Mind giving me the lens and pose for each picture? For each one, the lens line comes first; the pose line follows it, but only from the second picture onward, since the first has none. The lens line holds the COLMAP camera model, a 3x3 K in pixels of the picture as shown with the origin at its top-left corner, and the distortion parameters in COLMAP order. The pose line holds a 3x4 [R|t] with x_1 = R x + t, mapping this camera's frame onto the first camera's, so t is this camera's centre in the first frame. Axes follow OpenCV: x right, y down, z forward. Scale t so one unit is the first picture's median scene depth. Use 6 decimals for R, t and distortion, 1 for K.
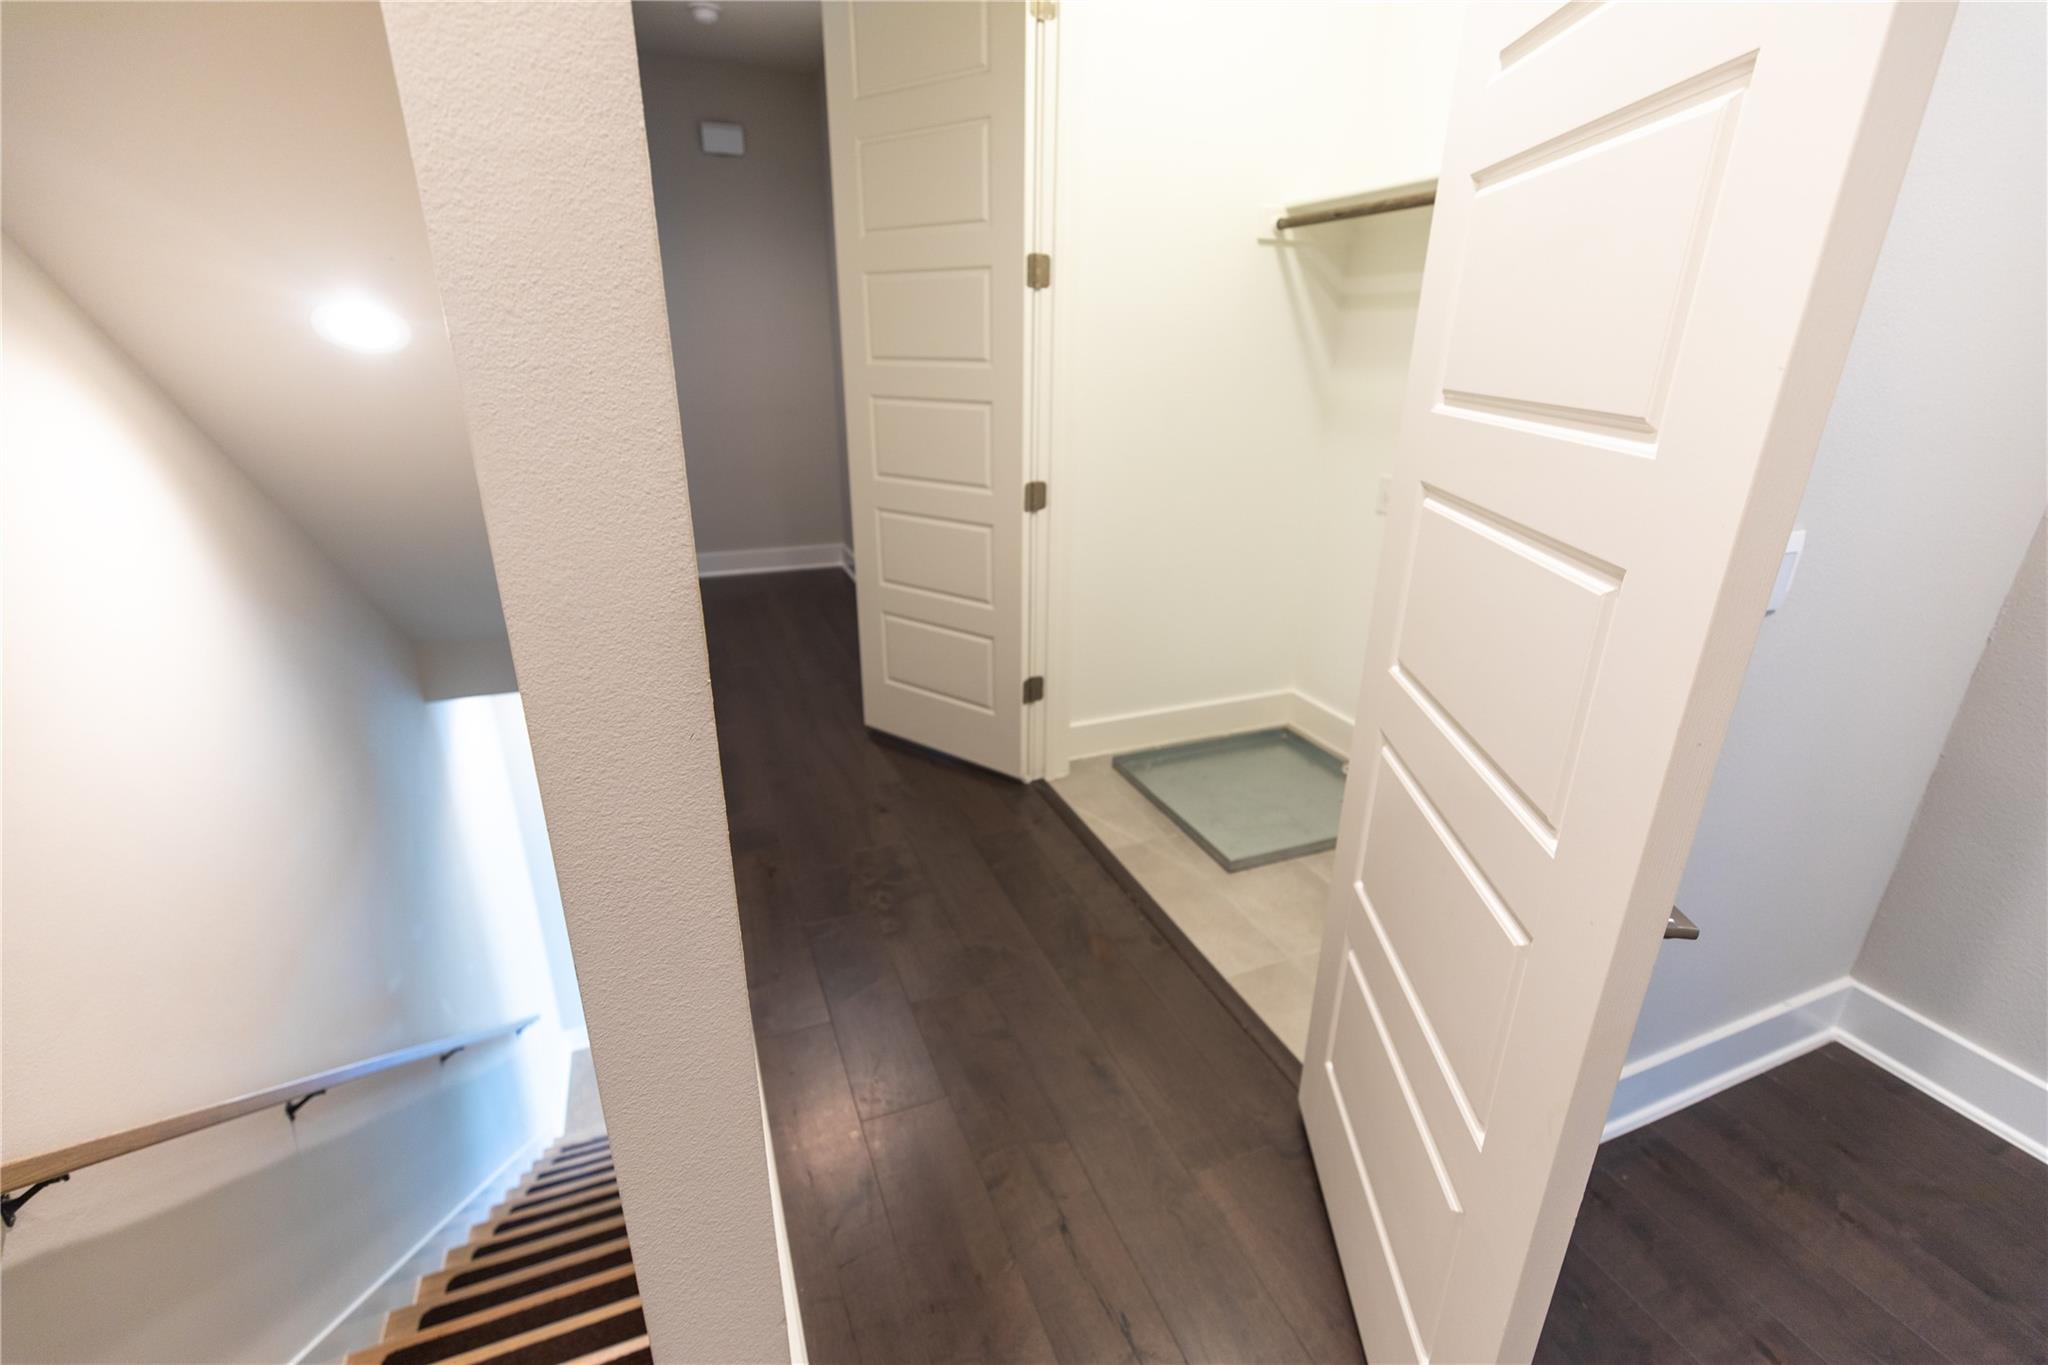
lens RADIAL K [[905.0, 0, 1024.0], [0, 905.0, 682.5], [0, 0, 1]] dist [0.000825, -0.000381]
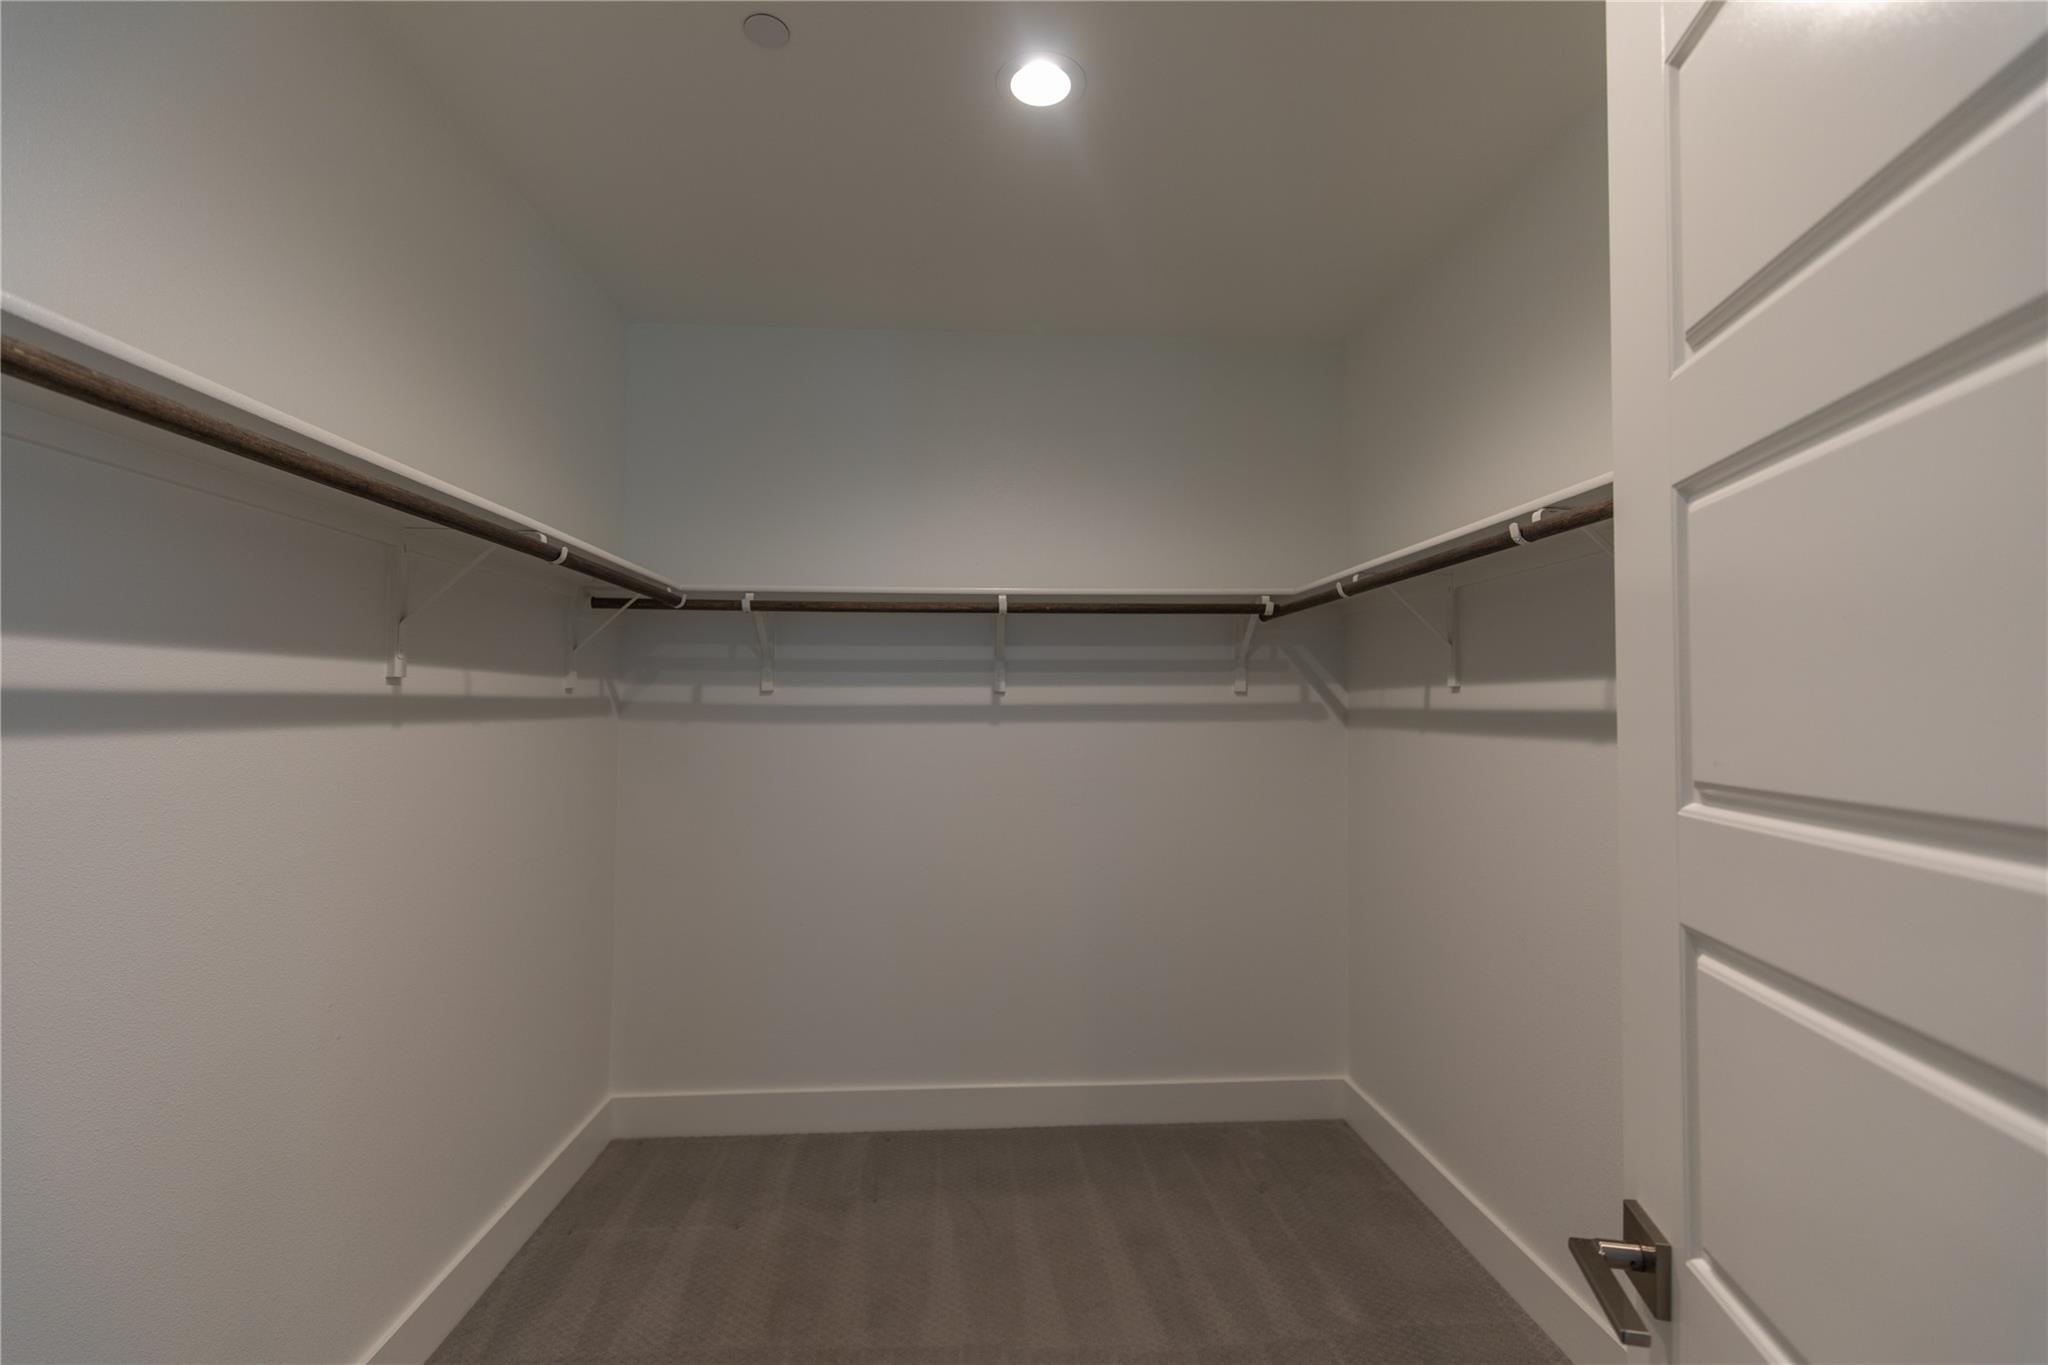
lens RADIAL K [[905.0, 0, 1024.0], [0, 905.0, 682.5], [0, 0, 1]] dist [0.000825, -0.000381]
pose [[0.999879, -0.003935, -0.015049, 0.008789], [-0.002069, 0.925247, -0.379360, -0.138387], [0.015417, 0.379345, 0.925127, 0.359718]]
